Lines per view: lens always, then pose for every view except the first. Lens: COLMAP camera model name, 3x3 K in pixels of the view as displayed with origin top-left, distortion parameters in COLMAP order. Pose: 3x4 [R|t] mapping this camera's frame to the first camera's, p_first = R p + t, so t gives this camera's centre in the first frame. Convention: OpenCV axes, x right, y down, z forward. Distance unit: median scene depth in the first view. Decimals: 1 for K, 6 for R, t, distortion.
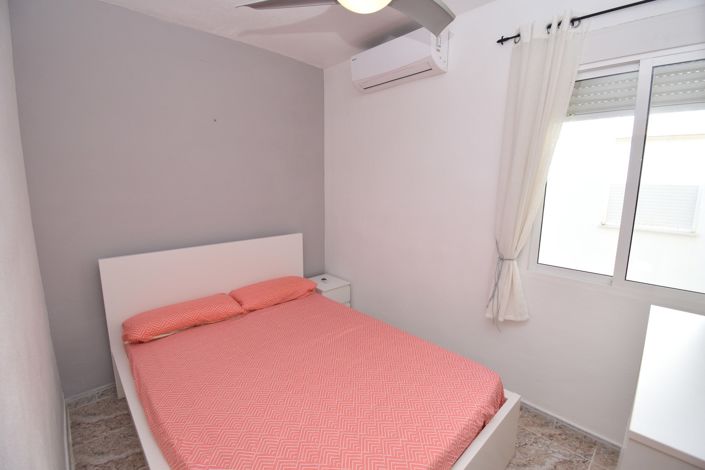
lens RADIAL K [[309.9, 0, 355.8], [0, 309.9, 235.5], [0, 0, 1]] dist [0.003111, -0.015816]
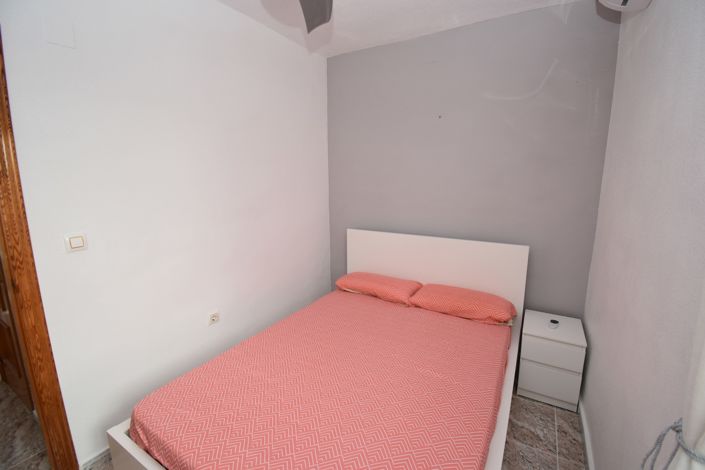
lens RADIAL K [[309.9, 0, 356.6], [0, 309.9, 232.6], [0, 0, 1]] dist [0.003111, -0.015816]
pose [[0.282132, 0.171435, -0.943934, 0.491705], [-0.167968, 0.977534, 0.127334, -0.080188], [0.944557, 0.122626, 0.304589, 0.464966]]
